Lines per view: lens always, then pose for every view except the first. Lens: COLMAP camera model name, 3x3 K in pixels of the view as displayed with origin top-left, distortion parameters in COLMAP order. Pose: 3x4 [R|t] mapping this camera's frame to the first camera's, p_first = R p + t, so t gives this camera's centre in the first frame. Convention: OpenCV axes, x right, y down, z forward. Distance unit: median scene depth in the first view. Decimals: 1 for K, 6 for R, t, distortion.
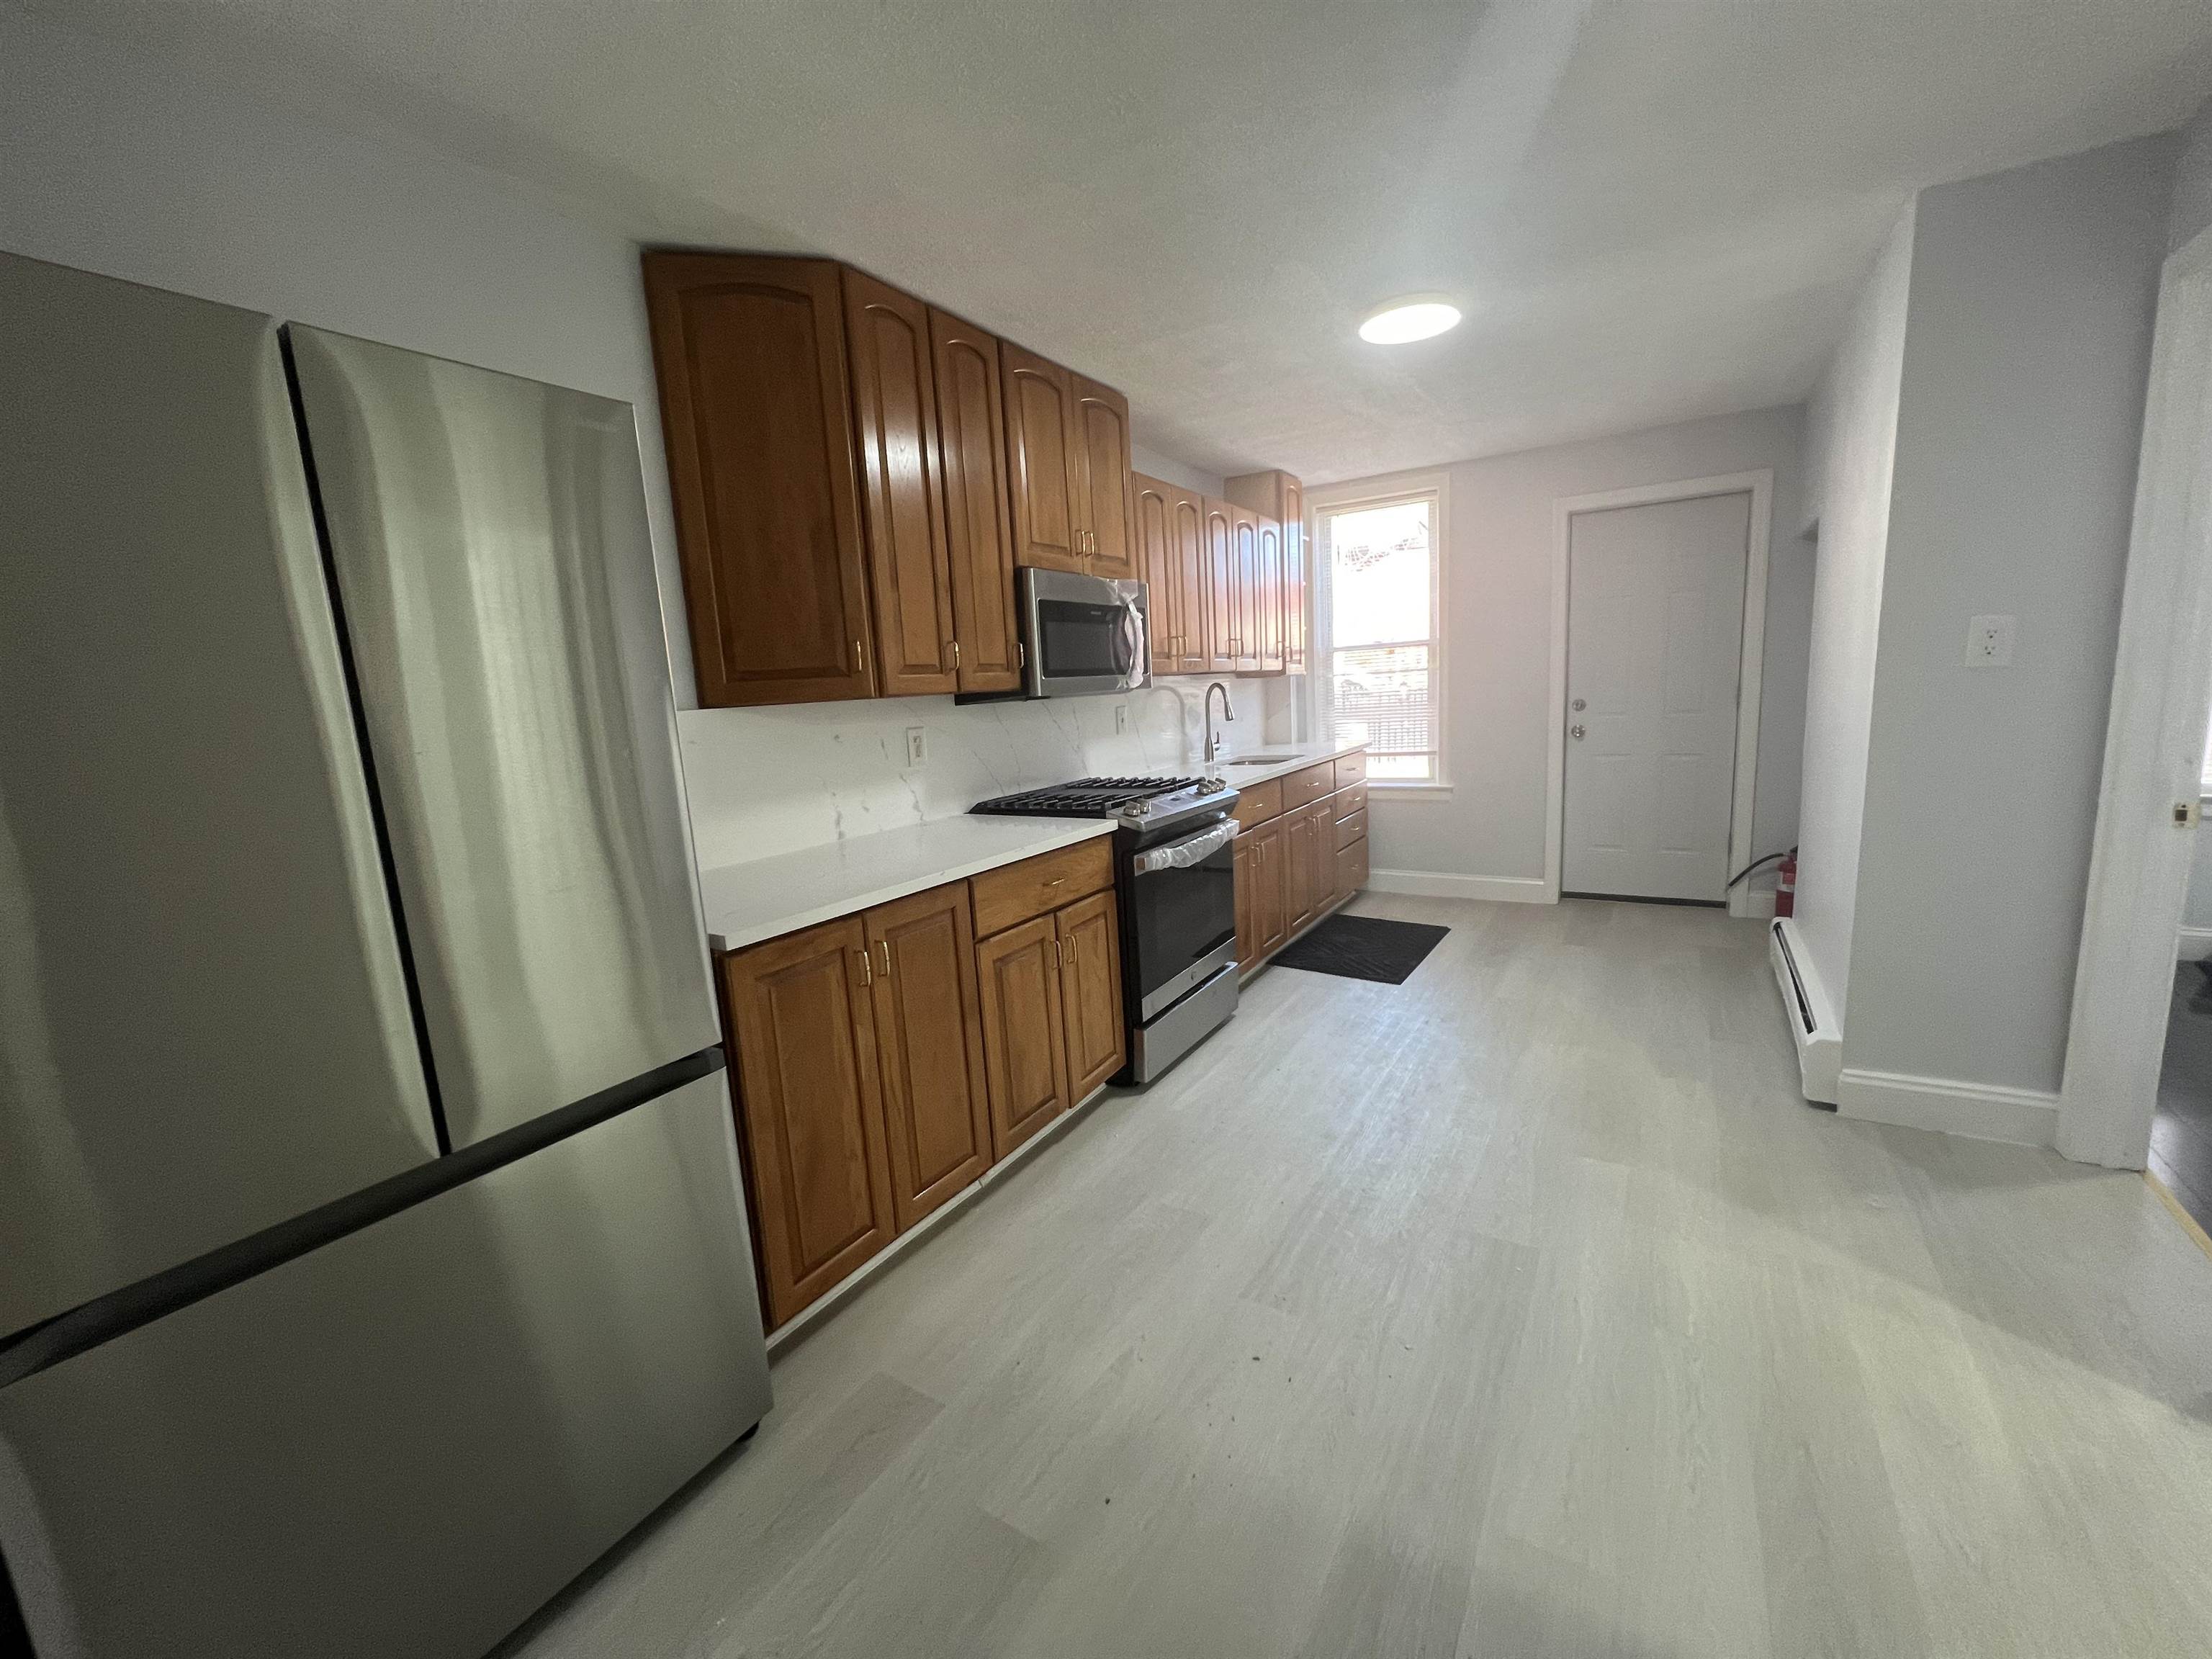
lens RADIAL K [[878.4, 0, 1105.4], [0, 878.4, 833.9], [0, 0, 1]] dist [0.003798, -0.000118]
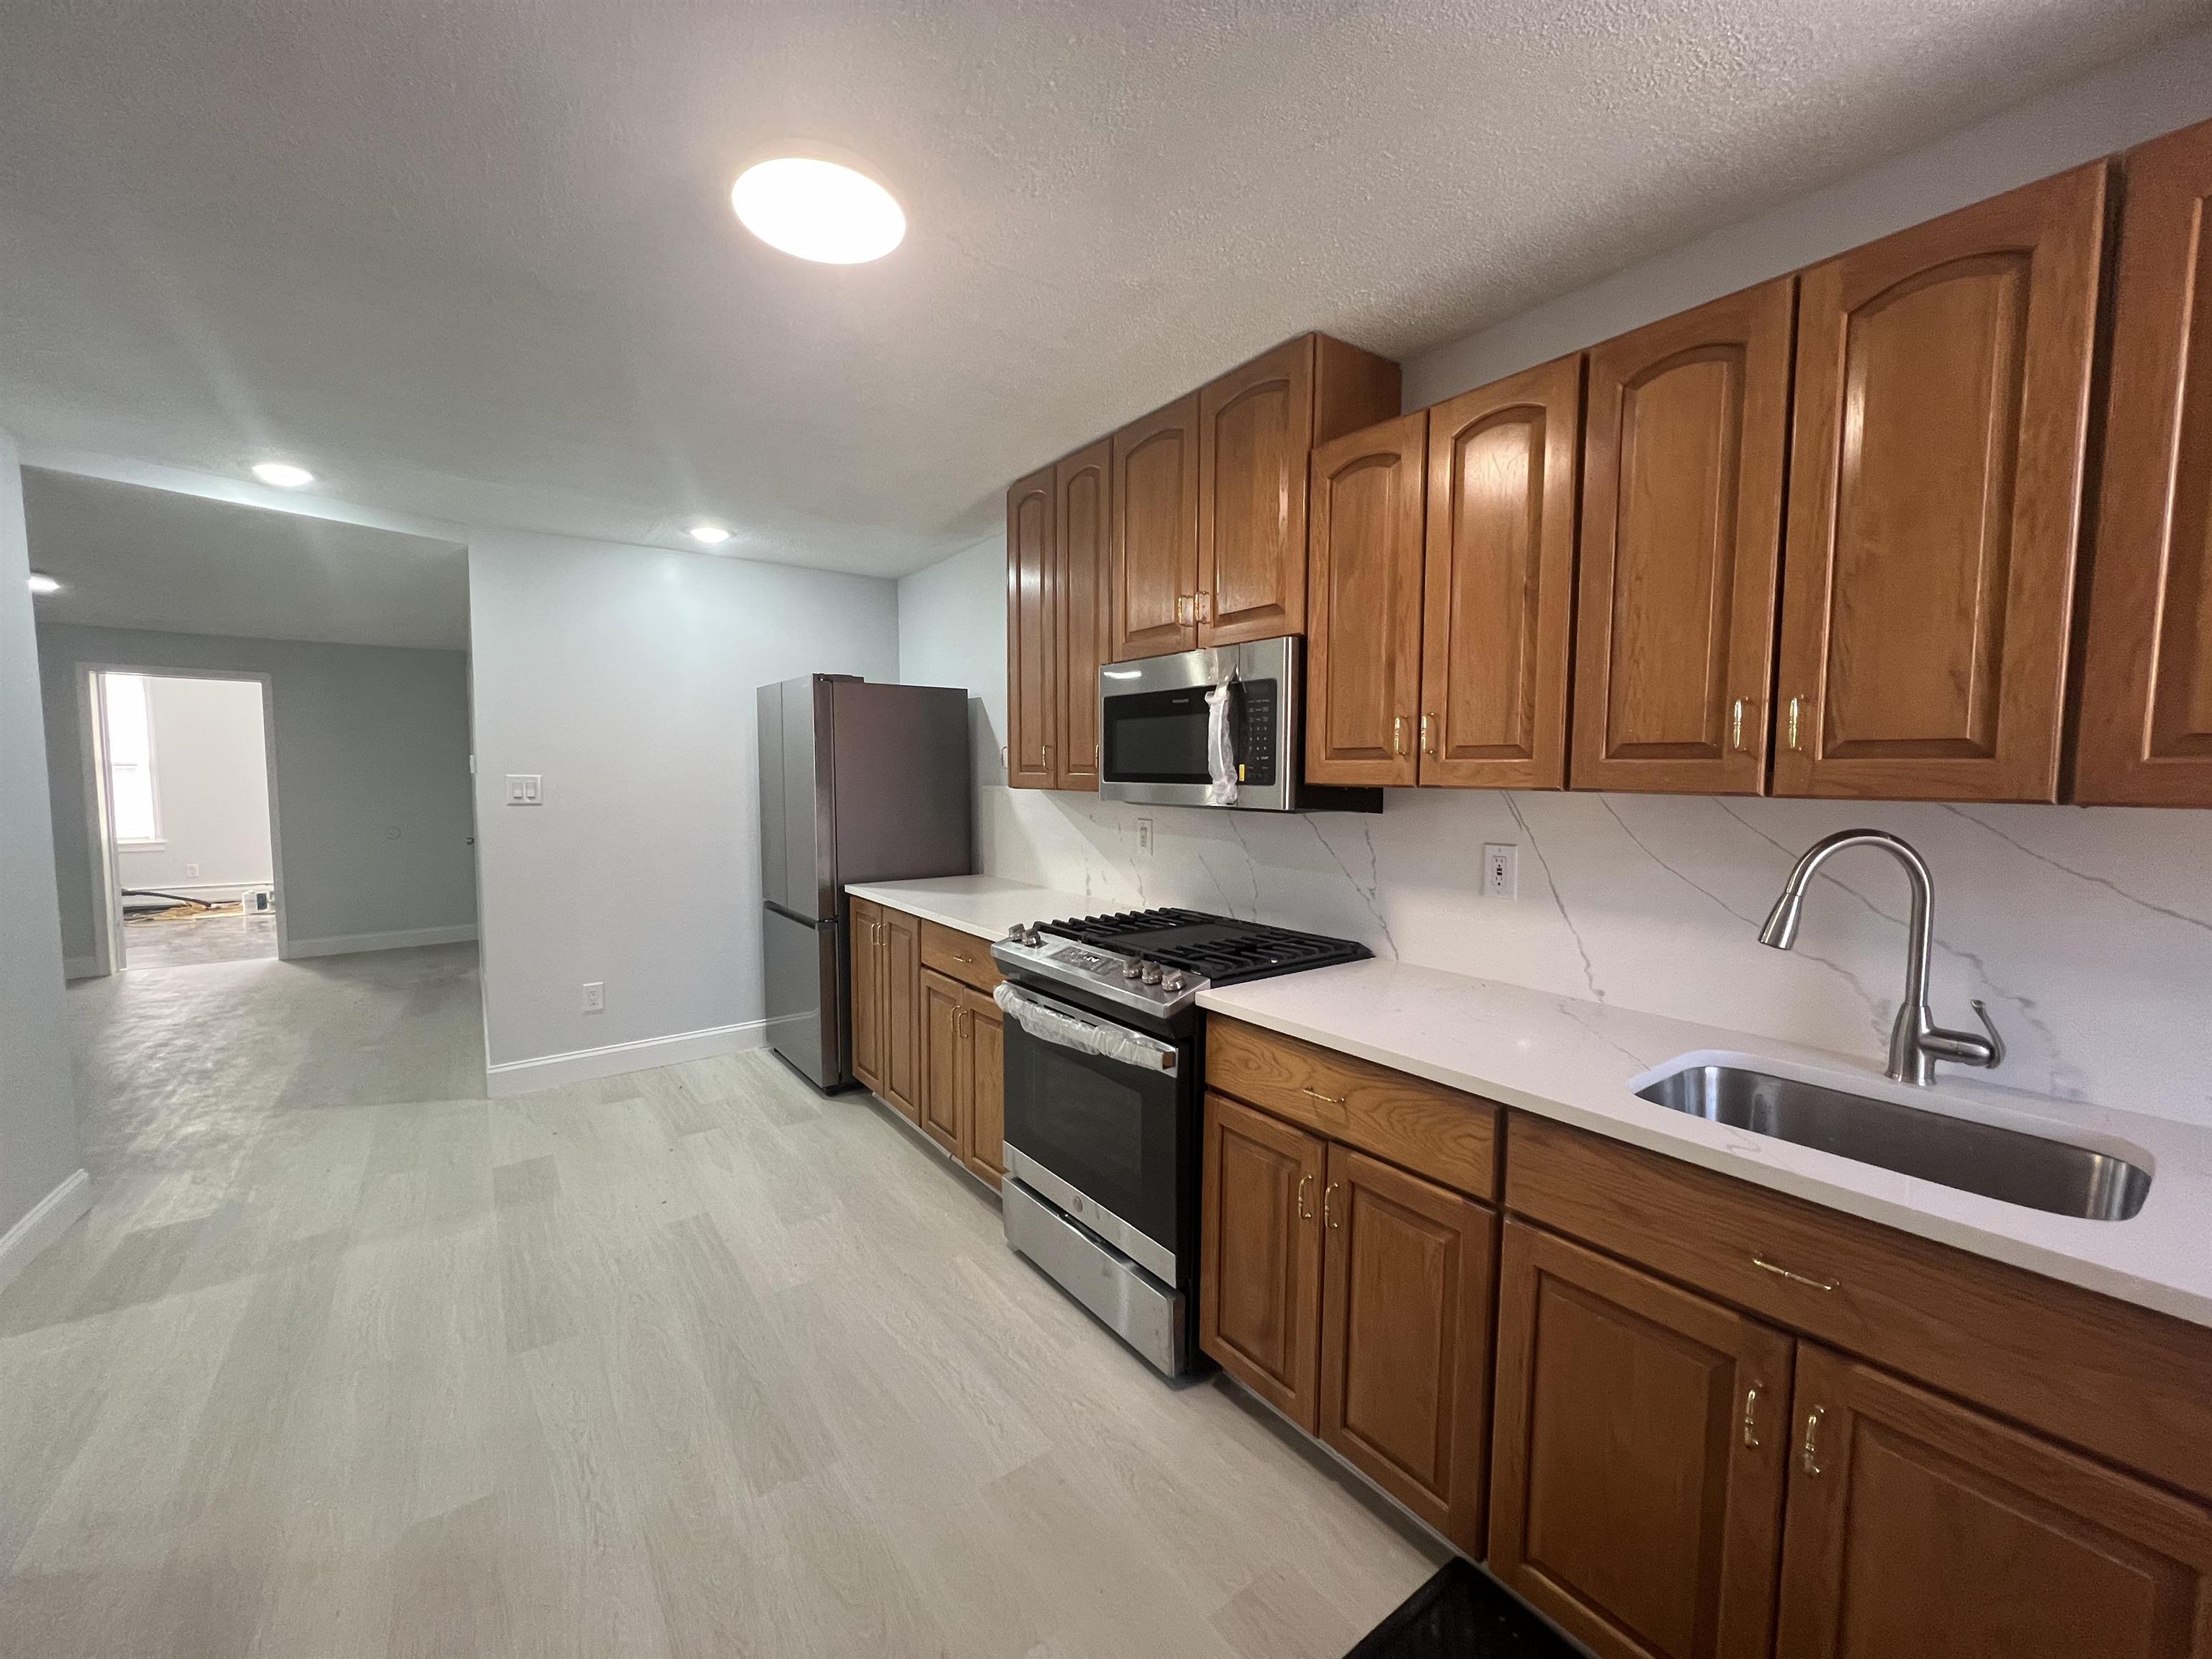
lens RADIAL K [[886.3, 0, 1105.9], [0, 886.3, 829.0], [0, 0, 1]] dist [-0.000085, -0.000010]
pose [[-0.377197, 0.120747, -0.918228, 0.818762], [-0.136172, 0.973458, 0.183948, -0.312499], [0.916067, 0.194422, -0.350743, 1.391234]]
